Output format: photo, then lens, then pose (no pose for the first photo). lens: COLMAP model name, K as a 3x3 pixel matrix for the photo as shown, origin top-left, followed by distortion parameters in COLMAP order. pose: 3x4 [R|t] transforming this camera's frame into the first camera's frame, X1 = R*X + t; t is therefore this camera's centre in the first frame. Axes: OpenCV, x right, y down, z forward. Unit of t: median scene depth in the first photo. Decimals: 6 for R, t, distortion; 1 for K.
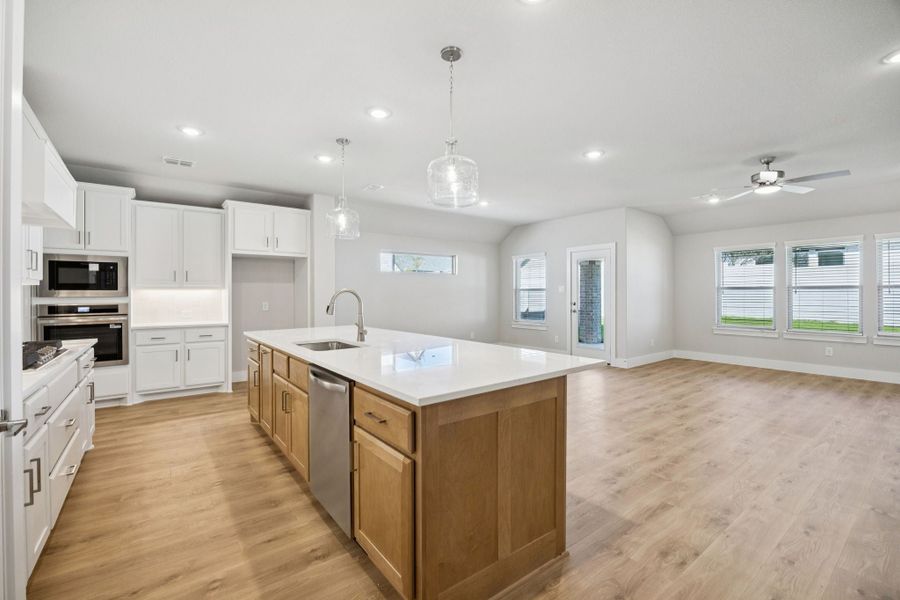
lens RADIAL K [[389.3, 0, 451.0], [0, 389.3, 295.7], [0, 0, 1]] dist [-0.014507, 0.000002]
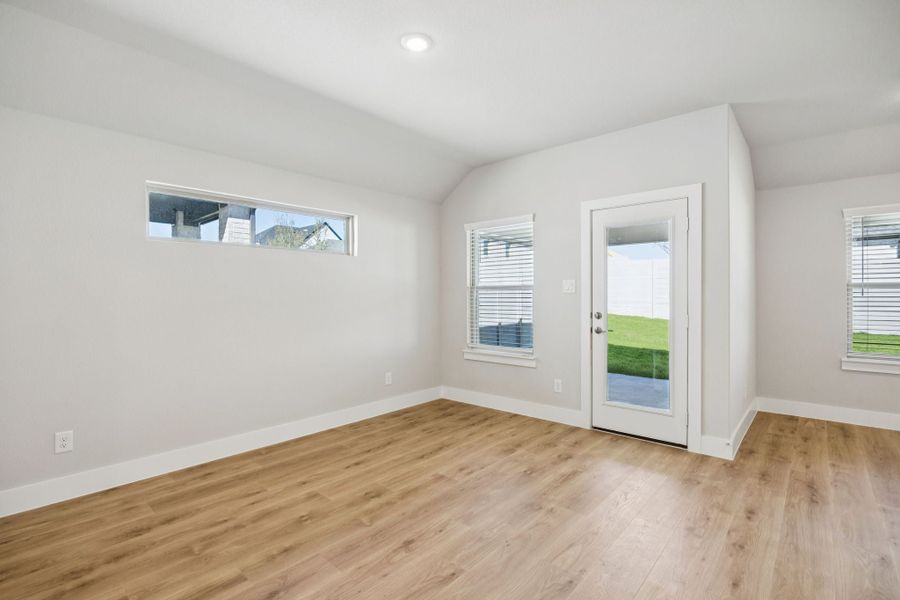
lens RADIAL K [[417.0, 0, 451.3], [0, 417.0, 299.1], [0, 0, 1]] dist [-0.012779, 0.000495]
pose [[0.980395, 0.000502, 0.197040, 0.055413], [-0.000746, 0.999999, 0.001163, -0.000852], [-0.197040, -0.001288, 0.980395, 0.878621]]
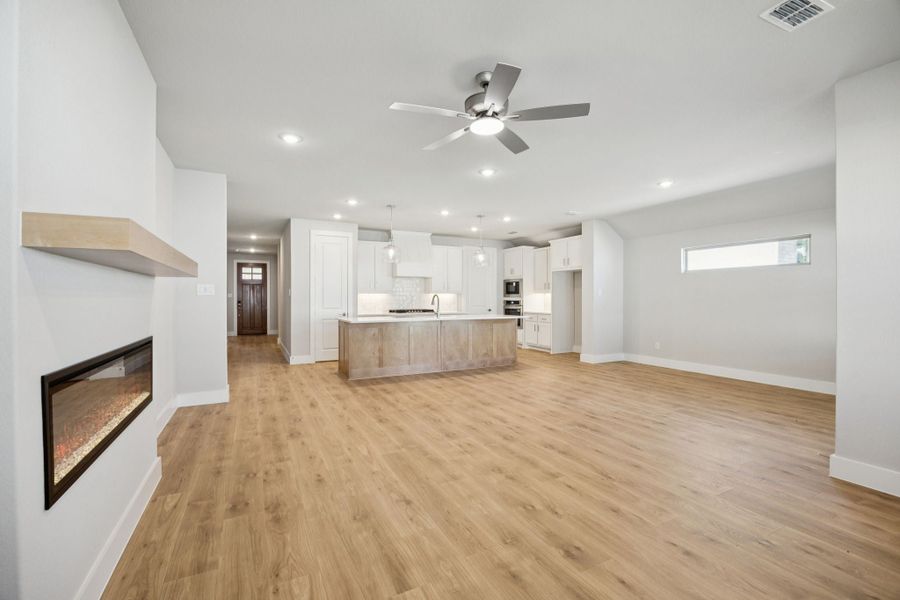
lens RADIAL K [[392.5, 0, 450.9], [0, 392.5, 300.1], [0, 0, 1]] dist [-0.012200, 0.000074]
pose [[-0.178504, 0.011926, -0.983867, 1.374529], [-0.000183, 0.999926, 0.012153, -0.006992], [0.983939, 0.002350, -0.178489, 1.000821]]
